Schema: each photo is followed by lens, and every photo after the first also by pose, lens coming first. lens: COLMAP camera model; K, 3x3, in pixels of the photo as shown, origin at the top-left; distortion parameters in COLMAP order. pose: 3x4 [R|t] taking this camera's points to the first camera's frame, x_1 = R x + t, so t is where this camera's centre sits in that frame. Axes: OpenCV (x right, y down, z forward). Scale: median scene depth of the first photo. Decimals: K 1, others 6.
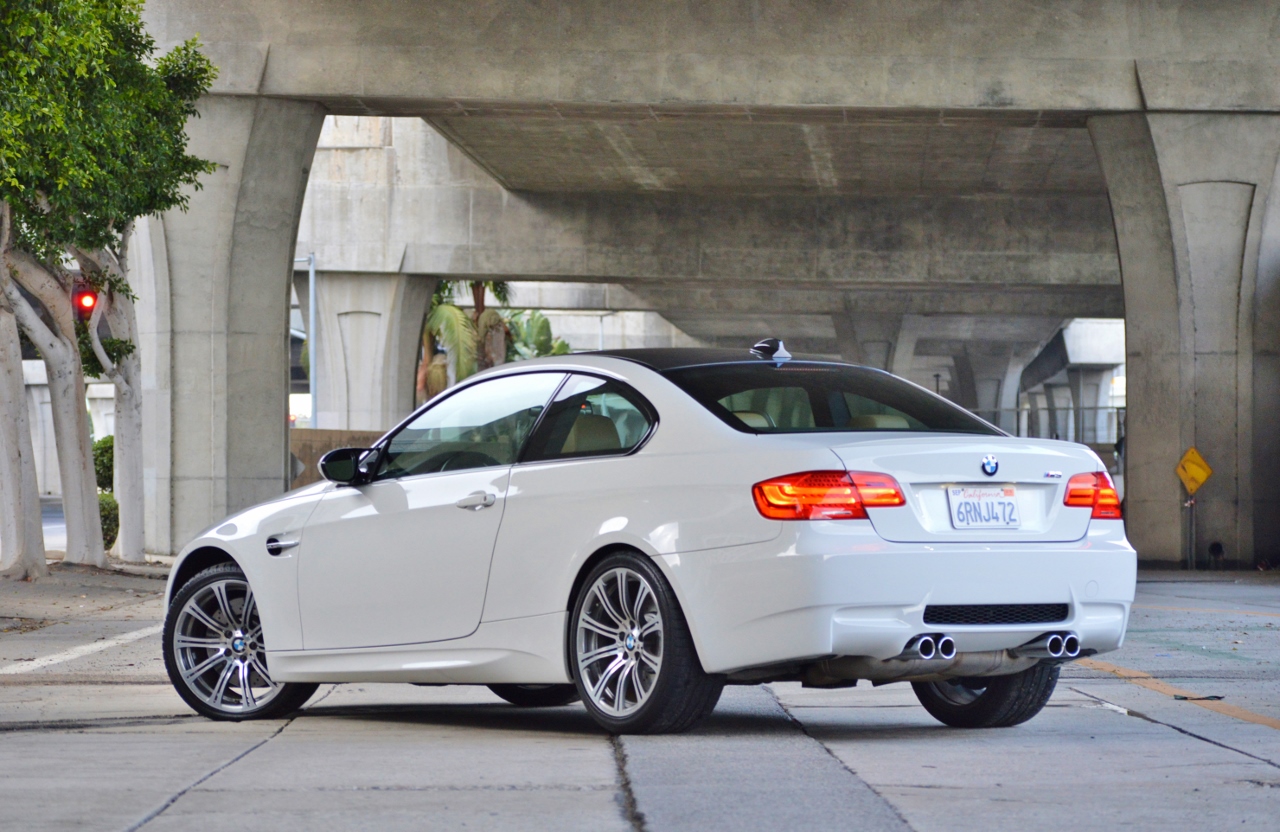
lens RADIAL K [[4917.8, 0, 640.2], [0, 4917.8, 413.2], [0, 0, 1]] dist [0.420122, 0.000000]
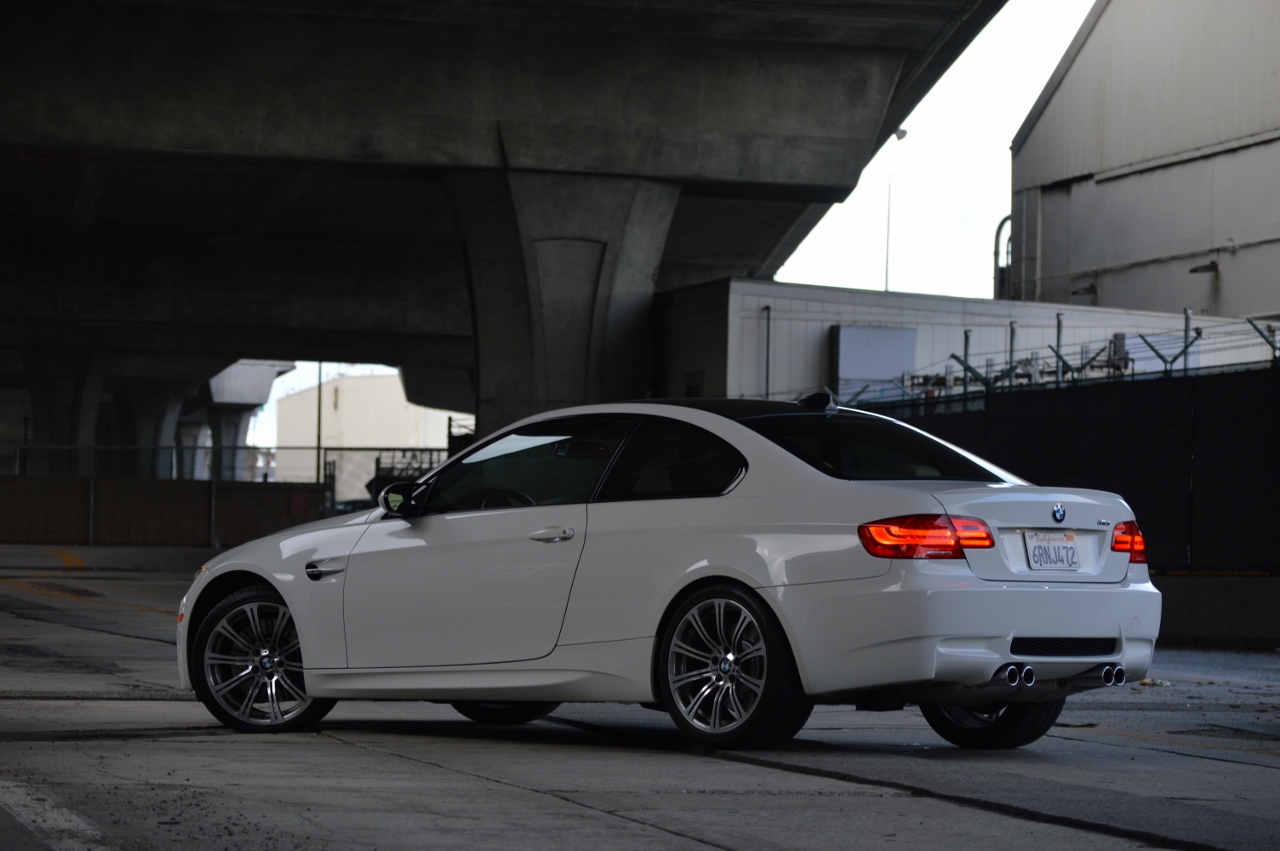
lens RADIAL K [[4834.5, 0, 629.5], [0, 4834.5, 402.0], [0, 0, 1]] dist [0.420924, 0.000000]
pose [[0.984119, 0.026723, 0.175489, -0.051058], [-0.024931, 0.999612, -0.012409, 0.000342], [-0.175752, 0.007837, 0.984403, -0.015005]]
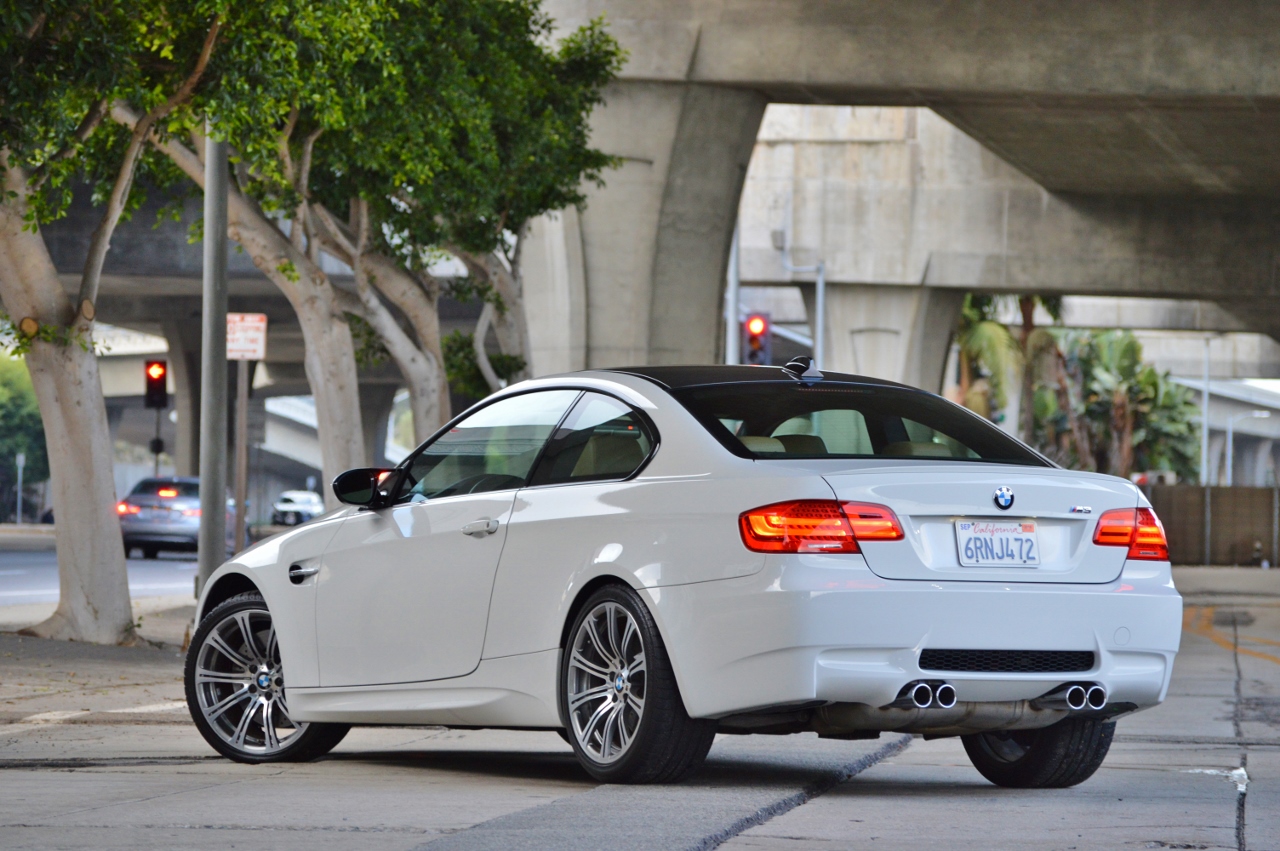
lens RADIAL K [[5675.6, 0, 650.5], [0, 5675.6, 426.3], [0, 0, 1]] dist [0.772739, 0.000000]
pose [[0.993927, 0.017013, -0.108715, 0.028183], [-0.017422, 0.999844, -0.002813, 0.000329], [0.108651, 0.004690, 0.994069, -0.013395]]
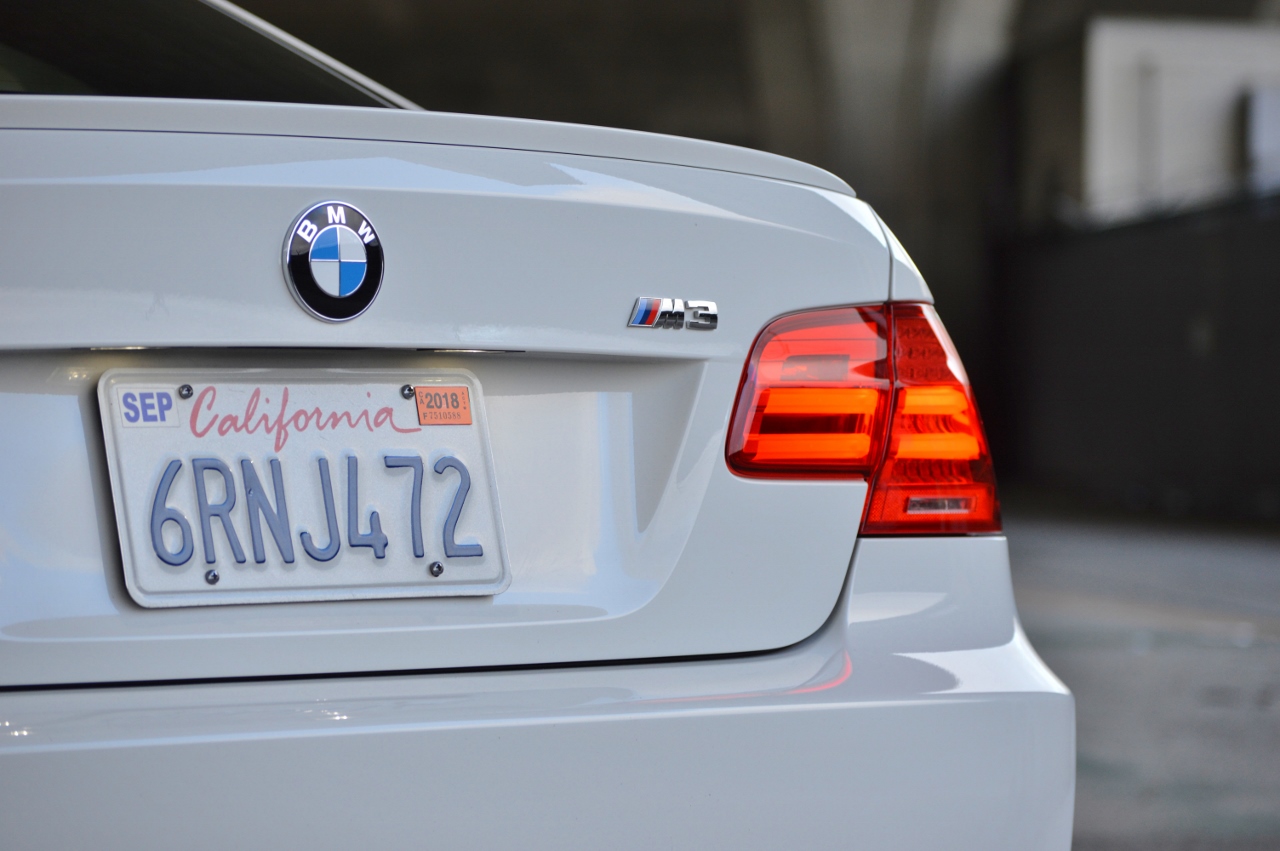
lens RADIAL K [[5403.6, 0, 638.5], [0, 5403.6, 425.1], [0, 0, 1]] dist [0.468741, 0.000000]
pose [[0.996873, 0.000587, 0.079019, 0.015512], [-0.002324, 0.999757, 0.021901, 0.002887], [-0.078987, -0.022016, 0.996633, 0.186747]]
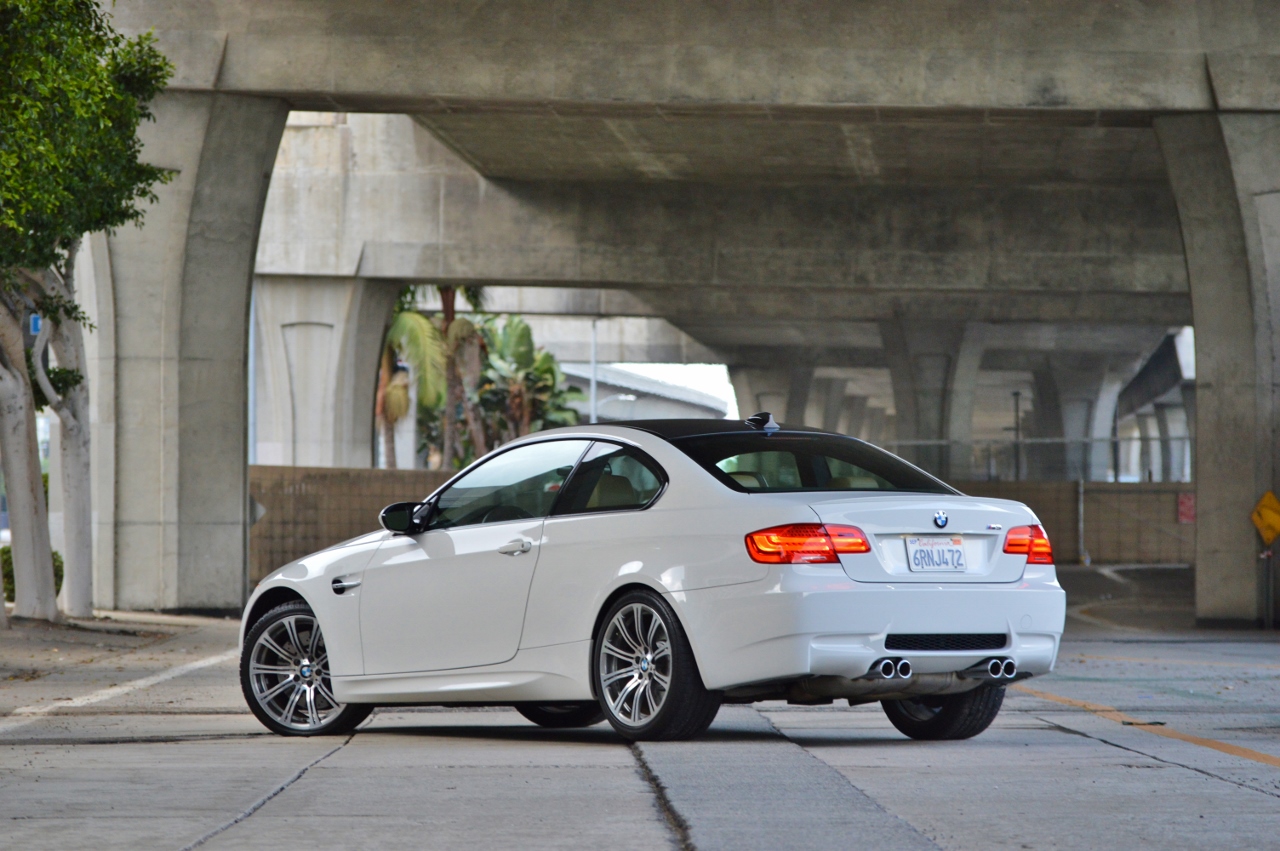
lens RADIAL K [[6230.1, 0, 641.3], [0, 6230.1, 421.1], [0, 0, 1]] dist [1.027742, 0.000000]
pose [[0.999997, 0.002301, -0.000047, -0.000678], [-0.002301, 0.999993, -0.002888, -0.002118], [0.000041, 0.002888, 0.999996, -0.126570]]
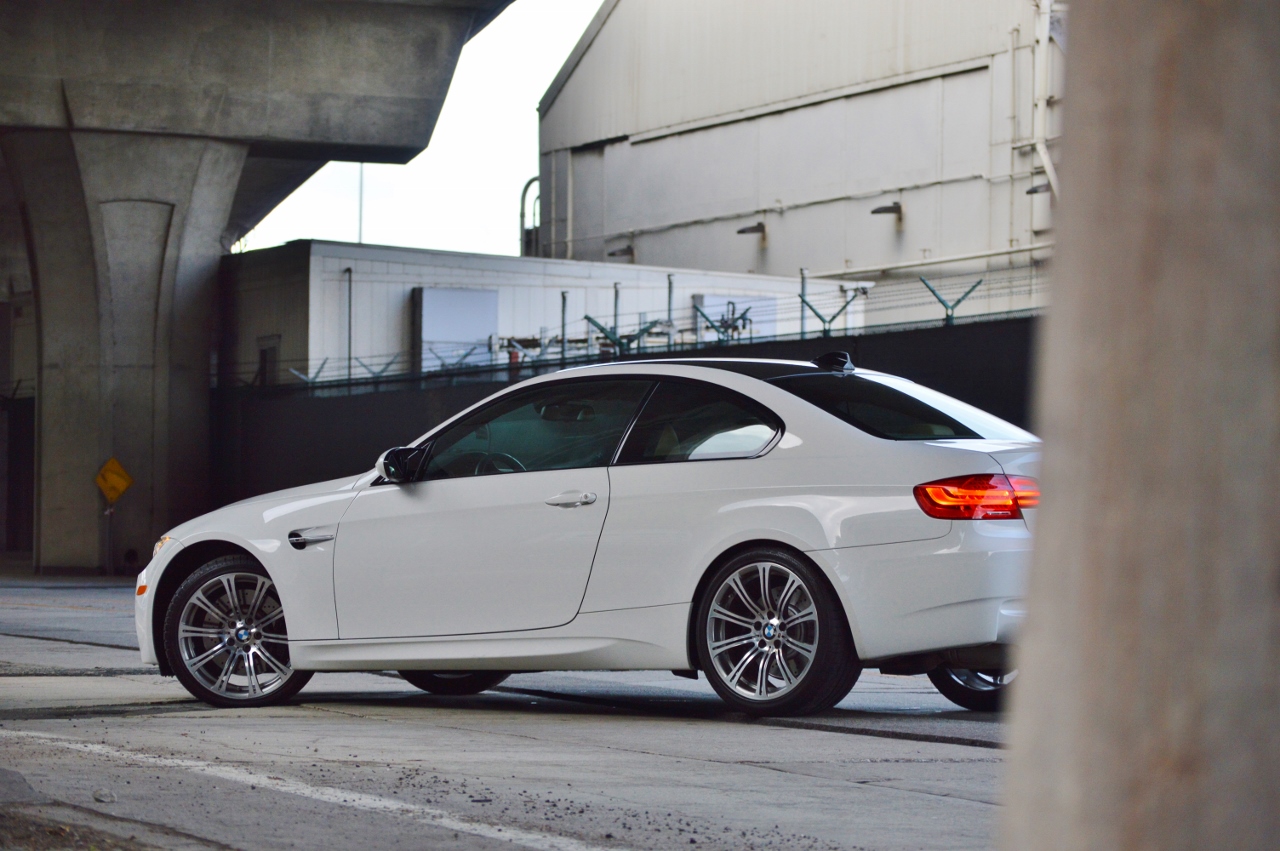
lens RADIAL K [[4834.5, 0, 641.8], [0, 4834.5, 423.5], [0, 0, 1]] dist [0.420924, 0.000000]
pose [[0.955606, 0.015365, 0.294246, -0.081179], [-0.015205, 0.999880, -0.002831, 0.001057], [-0.294254, -0.001768, 0.955726, -0.001182]]
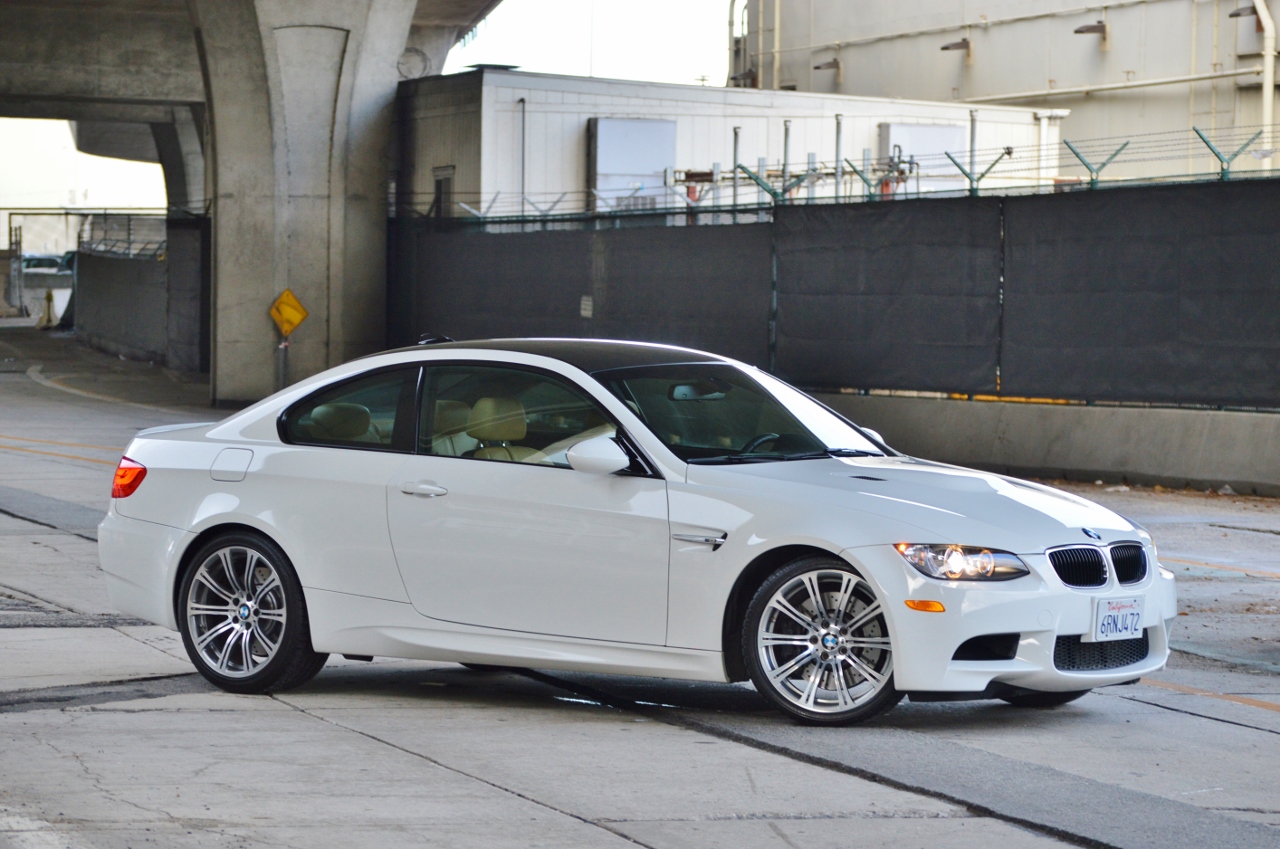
lens RADIAL K [[4976.6, 0, 588.1], [0, 4976.6, 417.7], [0, 0, 1]] dist [0.342673, 0.000000]
pose [[0.972589, 0.005941, 0.232454, -0.065147], [-0.016028, 0.999009, 0.041530, -0.010286], [-0.231977, -0.044117, 0.971720, -0.005596]]
